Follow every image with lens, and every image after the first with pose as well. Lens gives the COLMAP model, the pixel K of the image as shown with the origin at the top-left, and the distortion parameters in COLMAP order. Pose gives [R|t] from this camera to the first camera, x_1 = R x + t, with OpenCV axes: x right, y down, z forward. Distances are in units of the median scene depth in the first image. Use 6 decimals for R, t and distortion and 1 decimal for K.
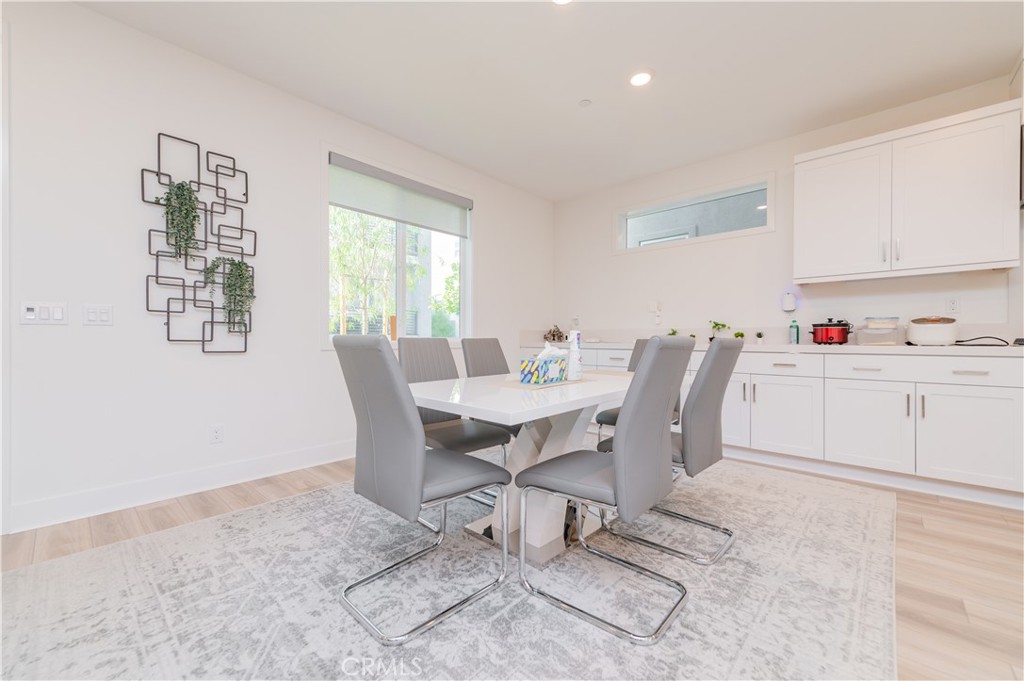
lens RADIAL K [[427.6, 0, 509.8], [0, 427.6, 338.5], [0, 0, 1]] dist [0.013028, -0.002597]
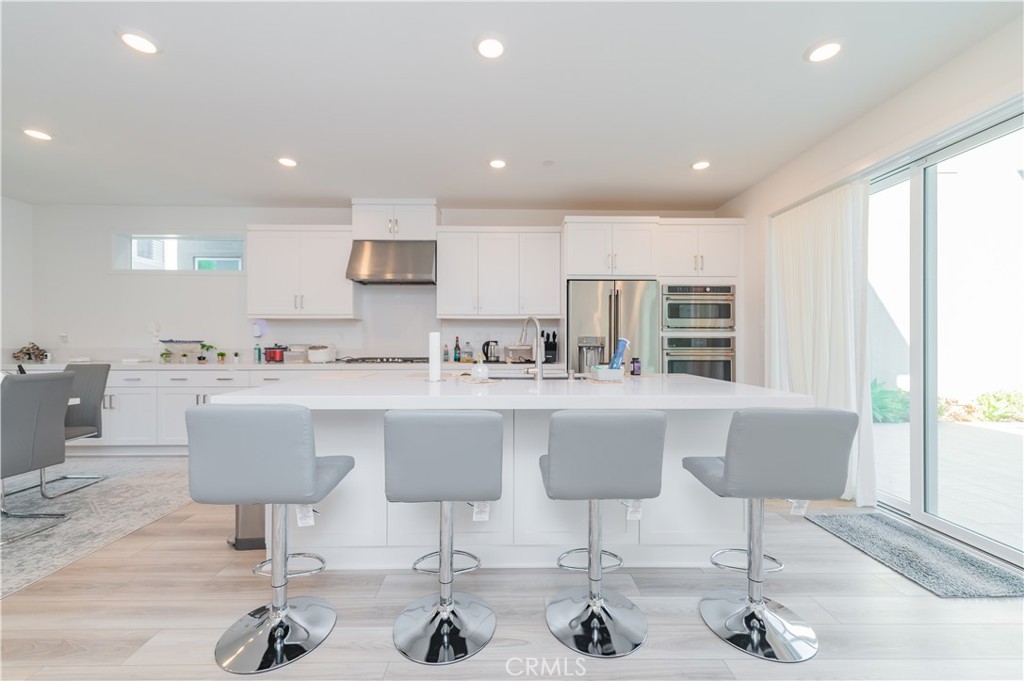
lens RADIAL K [[399.1, 0, 513.1], [0, 399.1, 334.8], [0, 0, 1]] dist [0.000891, -0.000150]
pose [[0.704744, 0.031854, 0.708746, 0.429373], [-0.001364, 0.999051, -0.043545, -0.022672], [-0.709460, 0.029722, 0.704119, -0.562888]]
